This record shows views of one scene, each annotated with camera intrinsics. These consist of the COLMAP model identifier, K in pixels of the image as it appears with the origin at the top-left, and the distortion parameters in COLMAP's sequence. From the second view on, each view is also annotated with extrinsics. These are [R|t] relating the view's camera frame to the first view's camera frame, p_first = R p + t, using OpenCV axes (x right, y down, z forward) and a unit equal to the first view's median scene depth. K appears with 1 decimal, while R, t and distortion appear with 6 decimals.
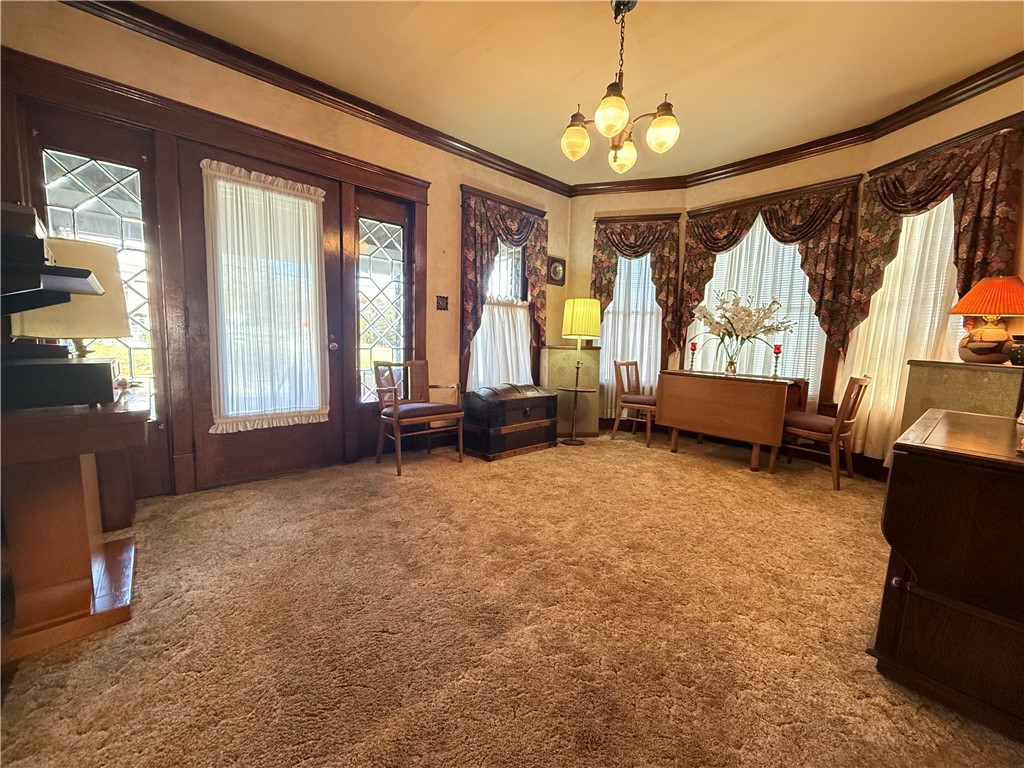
lens RADIAL K [[409.0, 0, 509.4], [0, 409.0, 389.2], [0, 0, 1]] dist [-0.000277, -0.000090]
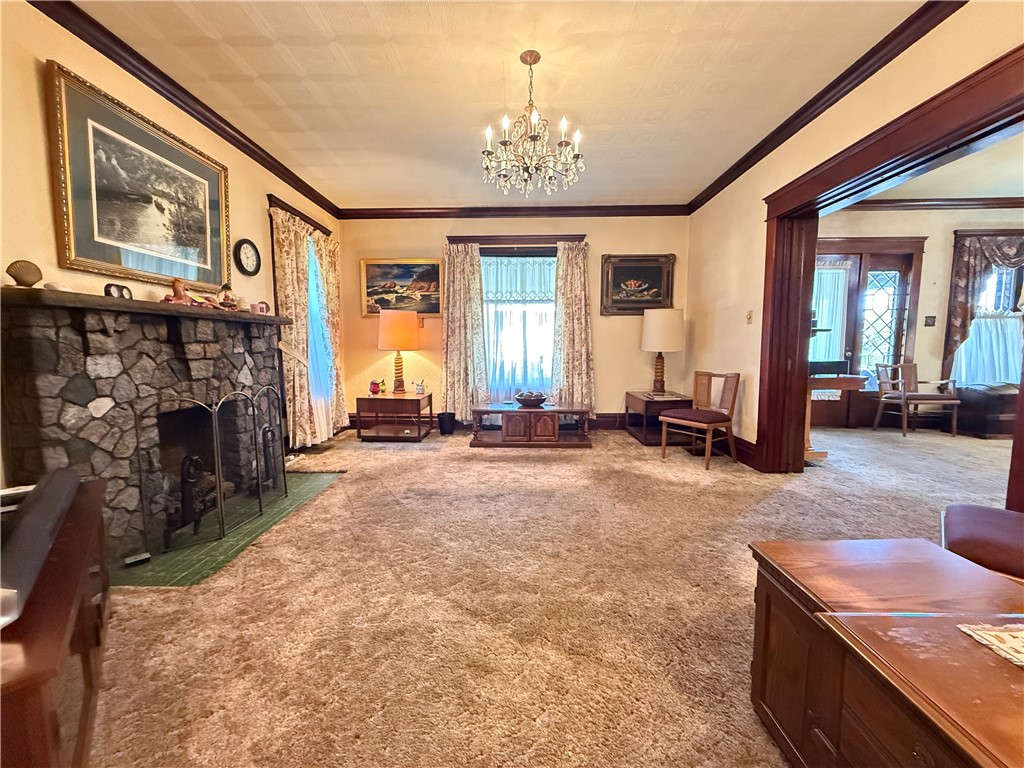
lens RADIAL K [[409.0, 0, 514.1], [0, 409.0, 383.9], [0, 0, 1]] dist [-0.000277, -0.000090]
pose [[0.725124, 0.036667, -0.687641, -0.252746], [-0.059893, 0.998155, -0.009934, 0.102724], [0.686009, 0.048388, 0.725983, -1.020253]]
